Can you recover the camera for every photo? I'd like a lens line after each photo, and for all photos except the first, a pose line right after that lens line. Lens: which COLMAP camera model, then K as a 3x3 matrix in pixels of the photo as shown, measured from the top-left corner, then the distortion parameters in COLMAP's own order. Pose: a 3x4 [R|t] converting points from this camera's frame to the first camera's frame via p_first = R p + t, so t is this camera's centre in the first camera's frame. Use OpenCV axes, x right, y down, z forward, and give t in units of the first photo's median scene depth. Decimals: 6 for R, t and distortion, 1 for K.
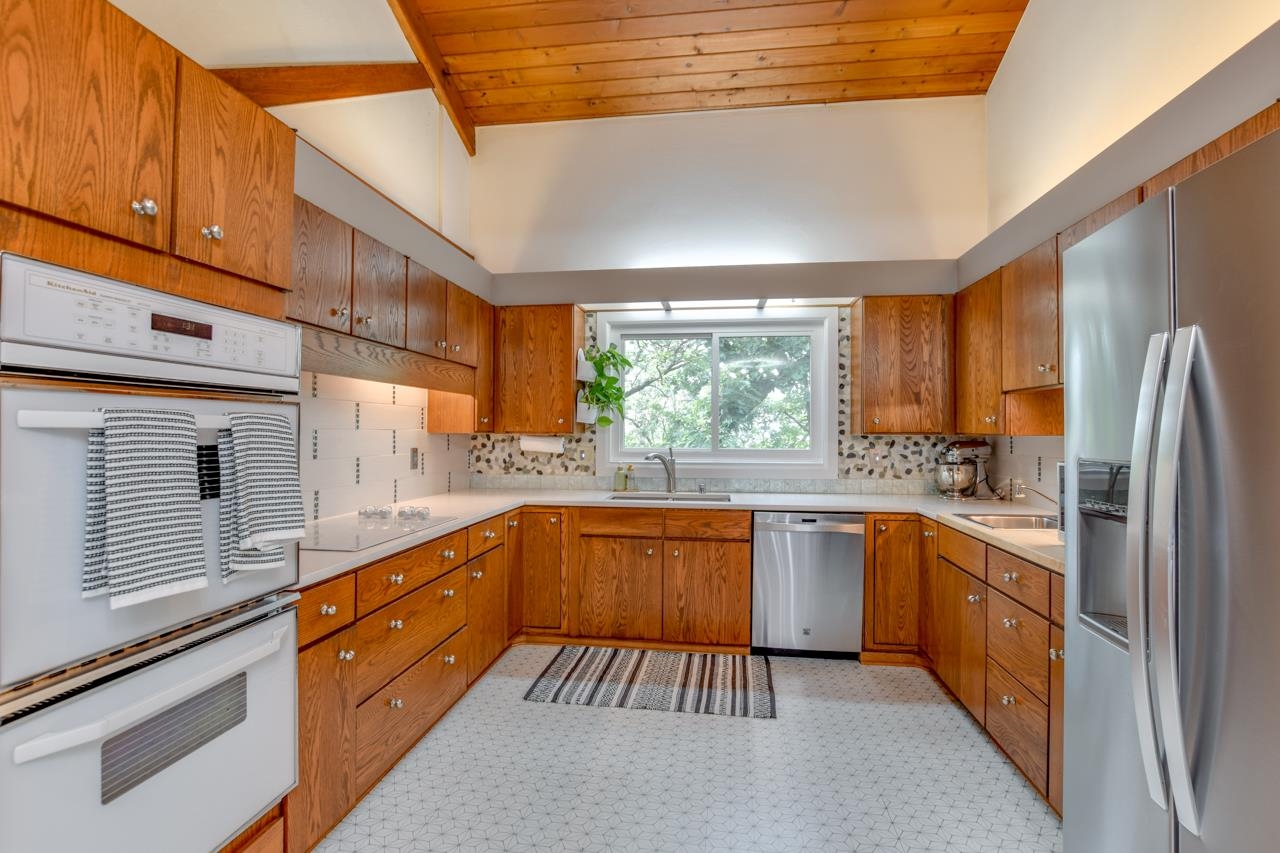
lens RADIAL K [[578.2, 0, 646.5], [0, 578.2, 430.8], [0, 0, 1]] dist [-0.024933, 0.006491]
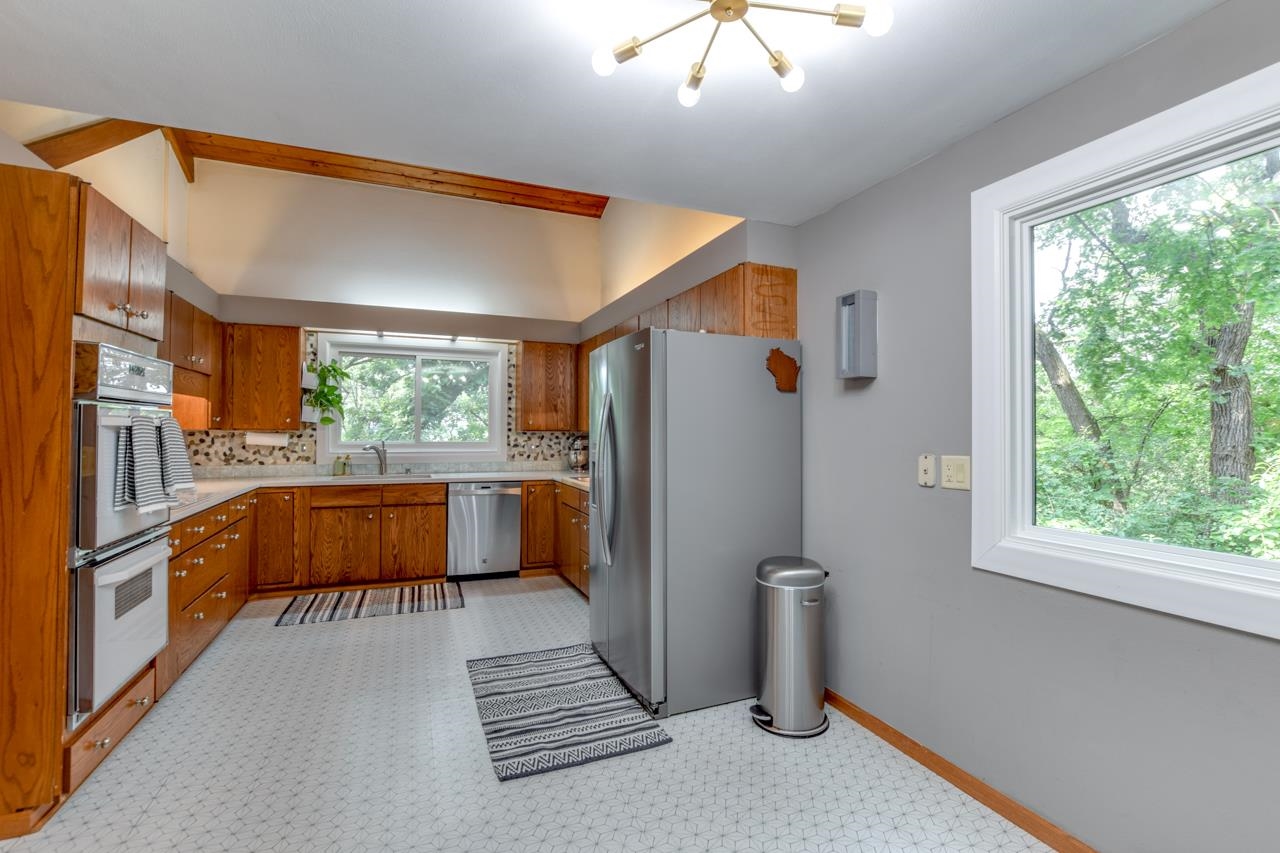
lens RADIAL K [[578.2, 0, 646.5], [0, 578.2, 430.8], [0, 0, 1]] dist [-0.024933, 0.006491]
pose [[0.863610, 0.001594, 0.504158, -0.110520], [-0.003302, 0.999991, 0.002495, 0.000139], [-0.504150, -0.003820, 0.863608, -0.485029]]
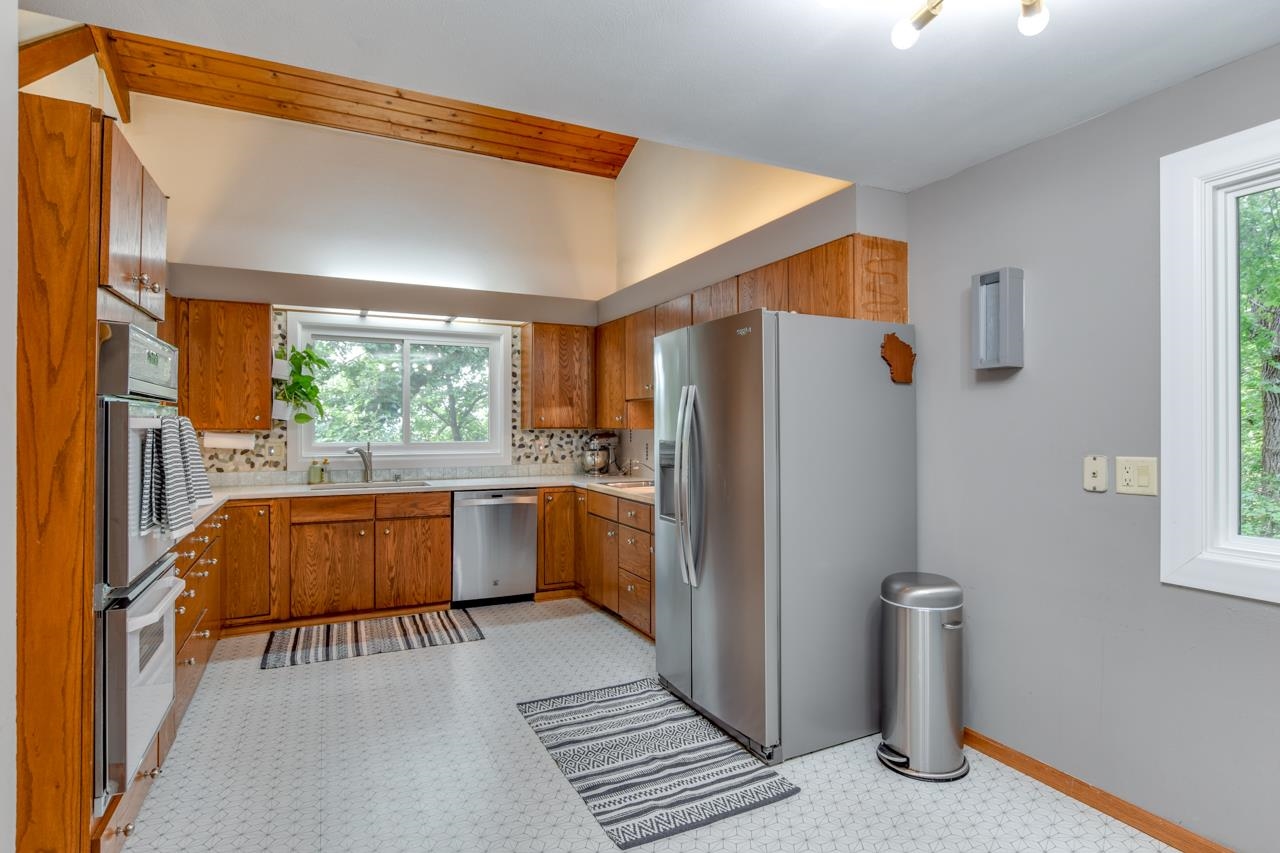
lens RADIAL K [[664.1, 0, 647.1], [0, 664.1, 431.0], [0, 0, 1]] dist [-0.016744, 0.008944]
pose [[0.828716, -0.007381, 0.559620, -0.246064], [0.001988, 0.999946, 0.010244, -0.004239], [-0.559665, -0.007376, 0.828686, -0.379738]]
